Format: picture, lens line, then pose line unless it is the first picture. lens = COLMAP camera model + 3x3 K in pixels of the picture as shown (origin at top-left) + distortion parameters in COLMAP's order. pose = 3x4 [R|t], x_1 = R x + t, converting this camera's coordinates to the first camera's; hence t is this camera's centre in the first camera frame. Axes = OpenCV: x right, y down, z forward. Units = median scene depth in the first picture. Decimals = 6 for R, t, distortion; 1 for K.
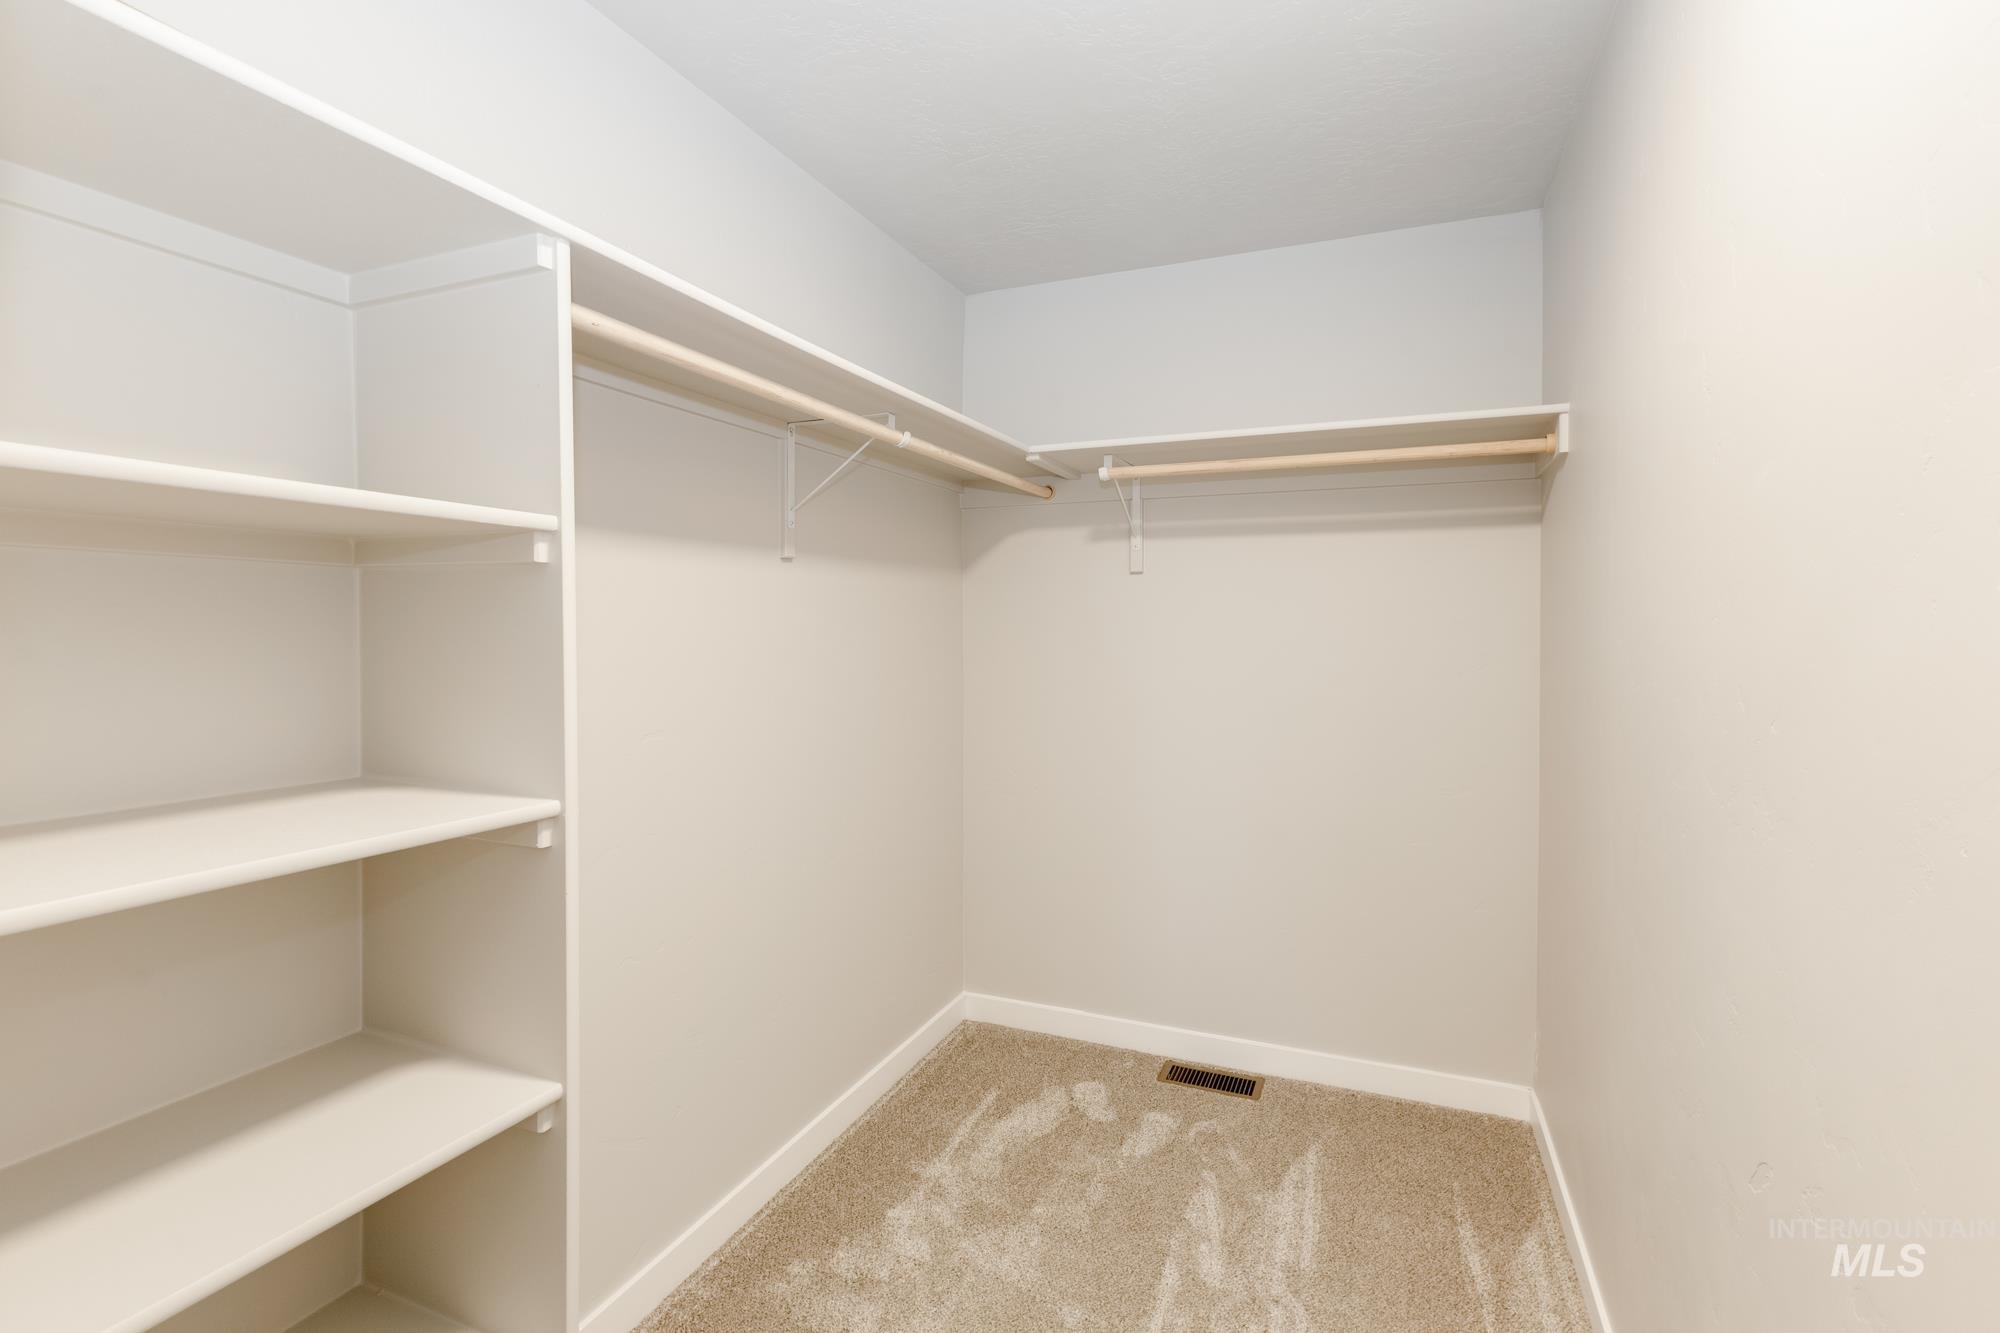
lens RADIAL K [[924.1, 0, 1007.0], [0, 924.1, 678.0], [0, 0, 1]] dist [-0.000894, -0.001262]
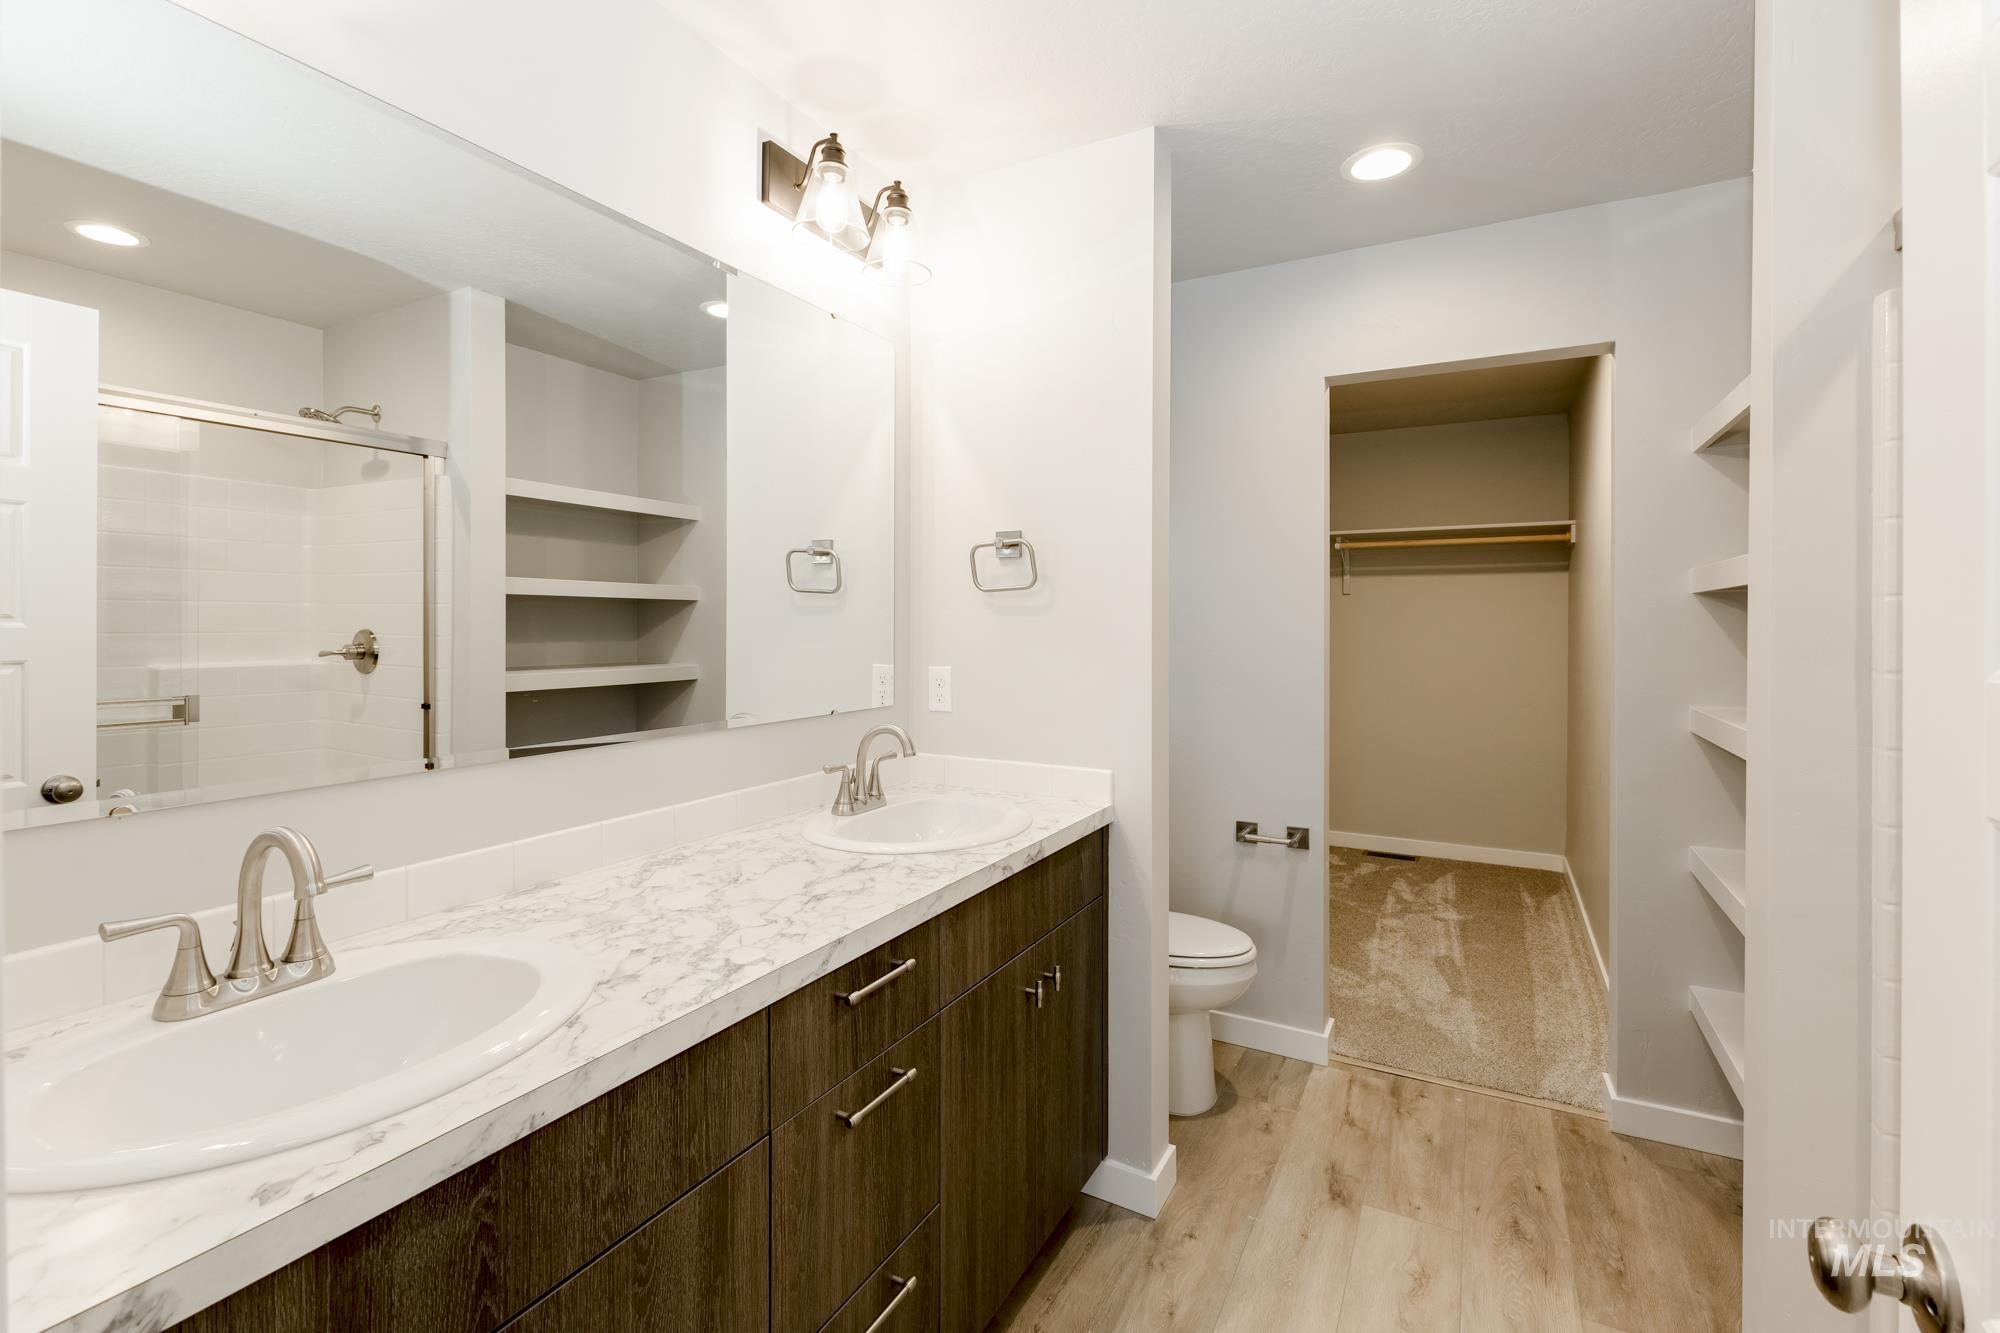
lens RADIAL K [[876.8, 0, 1000.0], [0, 876.8, 666.5], [0, 0, 1]] dist [-0.004837, -0.000632]
pose [[0.993911, 0.003770, -0.110121, -0.430723], [-0.004348, 0.999978, -0.005008, 0.053844], [0.110099, 0.005457, 0.993906, -1.006752]]
